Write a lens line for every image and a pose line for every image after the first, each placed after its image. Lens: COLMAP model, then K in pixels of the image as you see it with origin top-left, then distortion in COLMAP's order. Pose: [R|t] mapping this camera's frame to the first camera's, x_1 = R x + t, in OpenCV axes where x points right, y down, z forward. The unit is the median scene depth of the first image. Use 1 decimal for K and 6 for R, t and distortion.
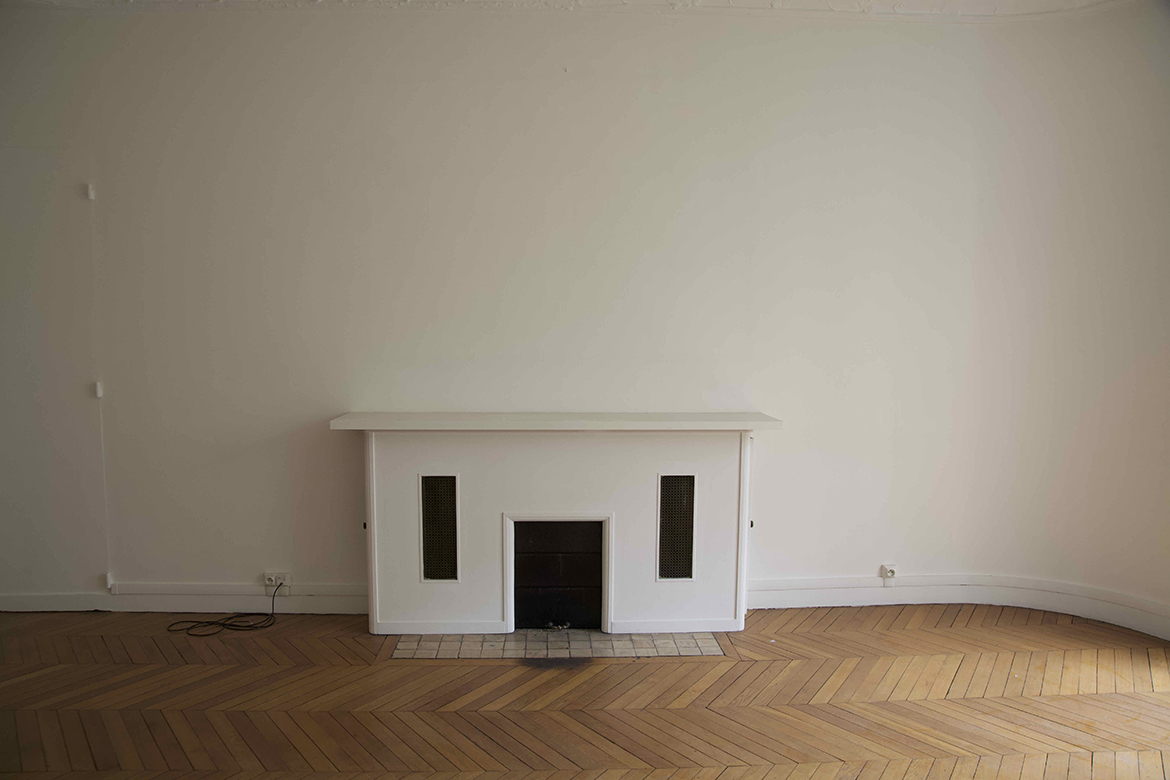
lens RADIAL K [[860.3, 0, 585.0], [0, 860.3, 390.0], [0, 0, 1]] dist [-0.046440, 0.002994]
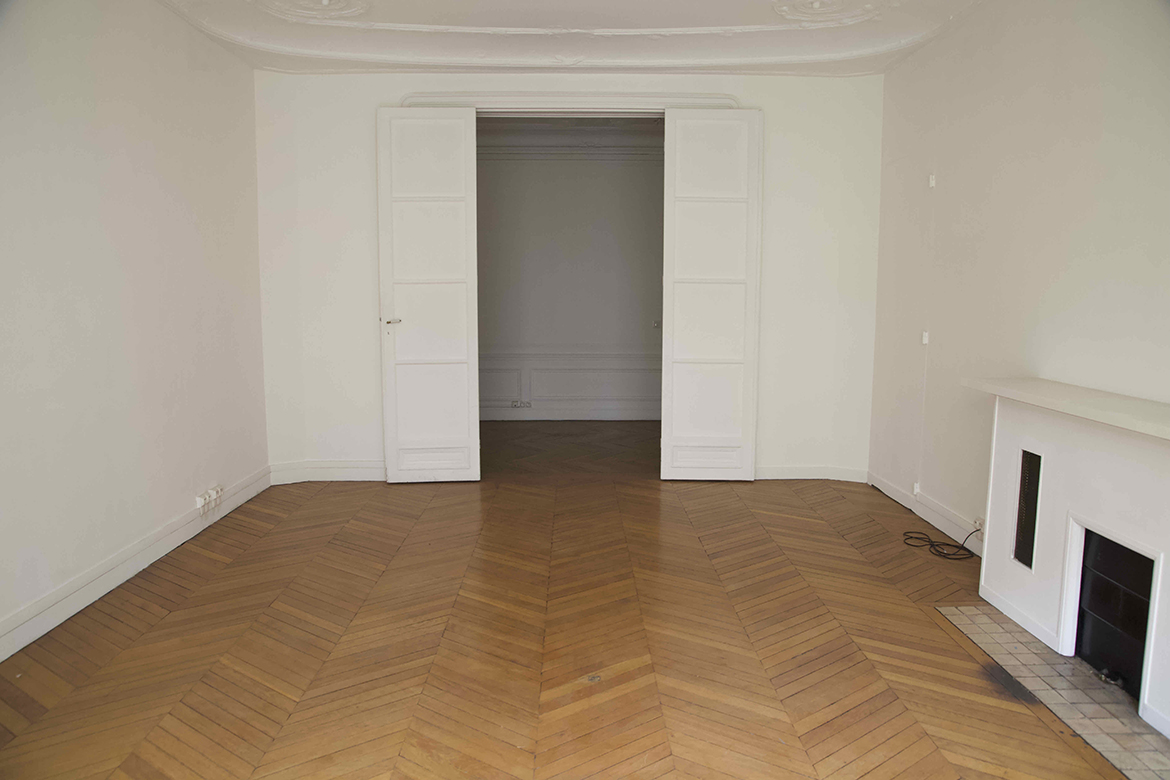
lens RADIAL K [[860.3, 0, 585.0], [0, 860.3, 390.0], [0, 0, 1]] dist [-0.046440, 0.002994]
pose [[-0.028656, 0.119403, -0.992432, 0.771011], [-0.093809, 0.988137, 0.121595, -0.032710], [0.995178, 0.096583, -0.017115, 0.562950]]
